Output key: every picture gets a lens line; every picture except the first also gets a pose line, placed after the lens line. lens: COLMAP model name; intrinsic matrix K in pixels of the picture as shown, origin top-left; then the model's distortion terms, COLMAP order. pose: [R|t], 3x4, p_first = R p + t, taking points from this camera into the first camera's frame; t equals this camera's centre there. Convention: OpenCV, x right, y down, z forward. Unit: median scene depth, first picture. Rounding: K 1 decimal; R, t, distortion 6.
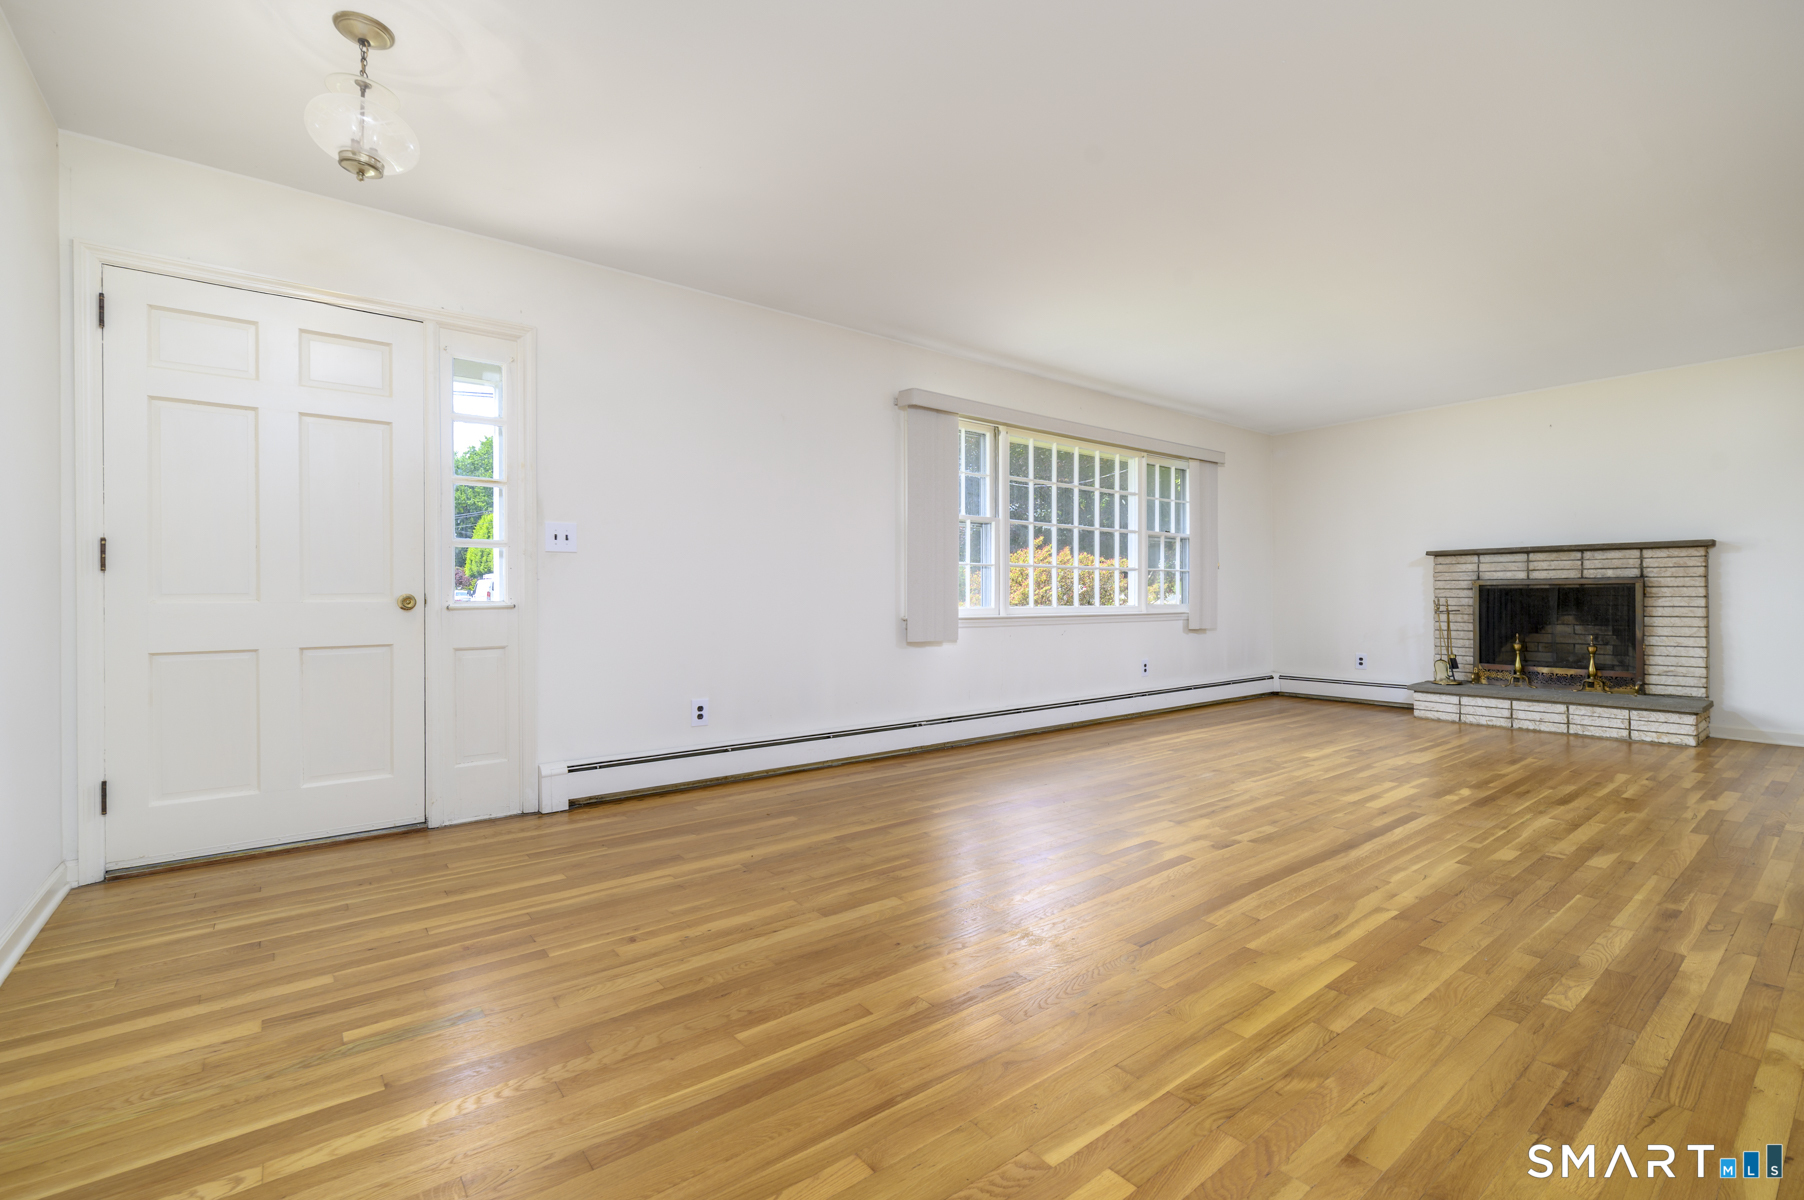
lens RADIAL K [[788.4, 0, 896.4], [0, 788.4, 595.0], [0, 0, 1]] dist [-0.001199, 0.000281]
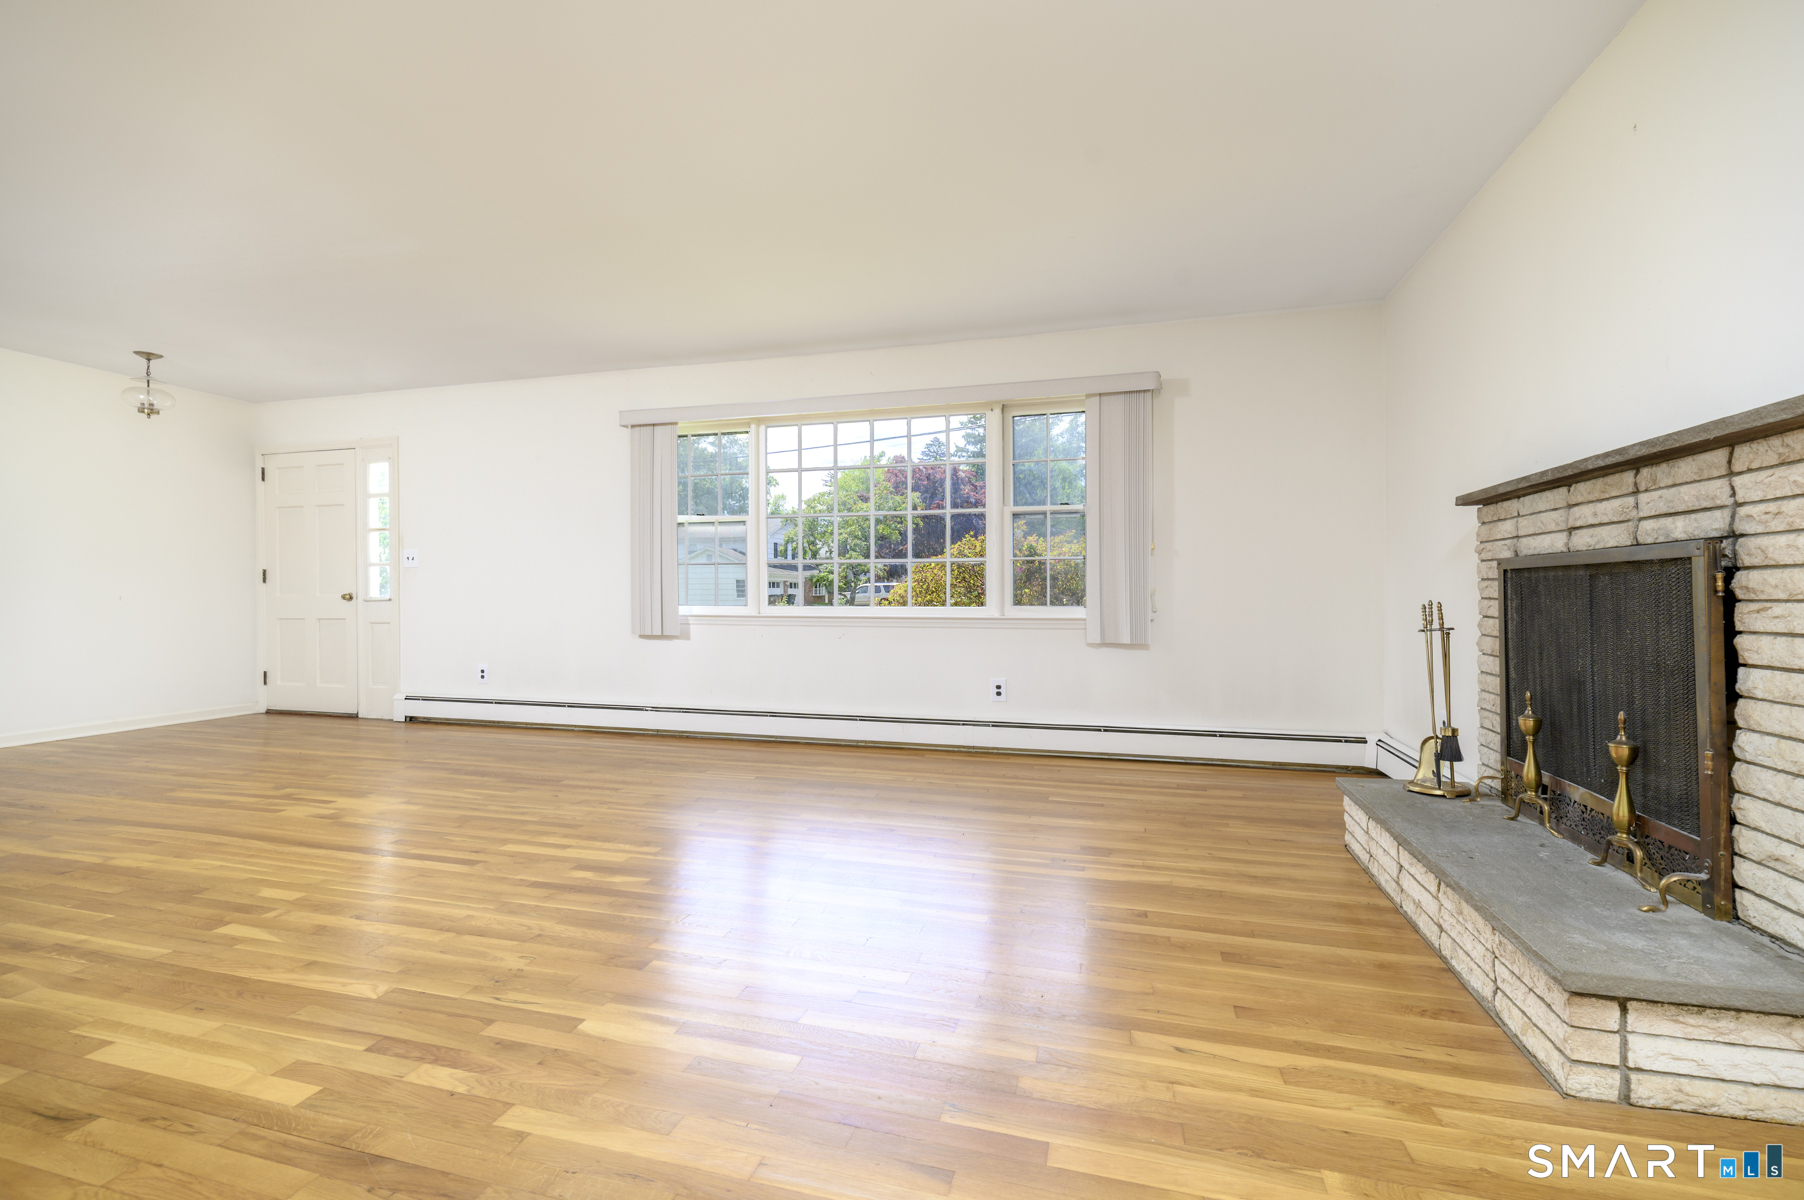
lens RADIAL K [[788.4, 0, 896.4], [0, 788.4, 595.0], [0, 0, 1]] dist [-0.001199, 0.000281]
pose [[0.588671, 0.002410, -0.808369, 1.001889], [0.000469, 0.999994, 0.003323, -0.000438], [0.808373, -0.002335, 0.588666, 0.555648]]
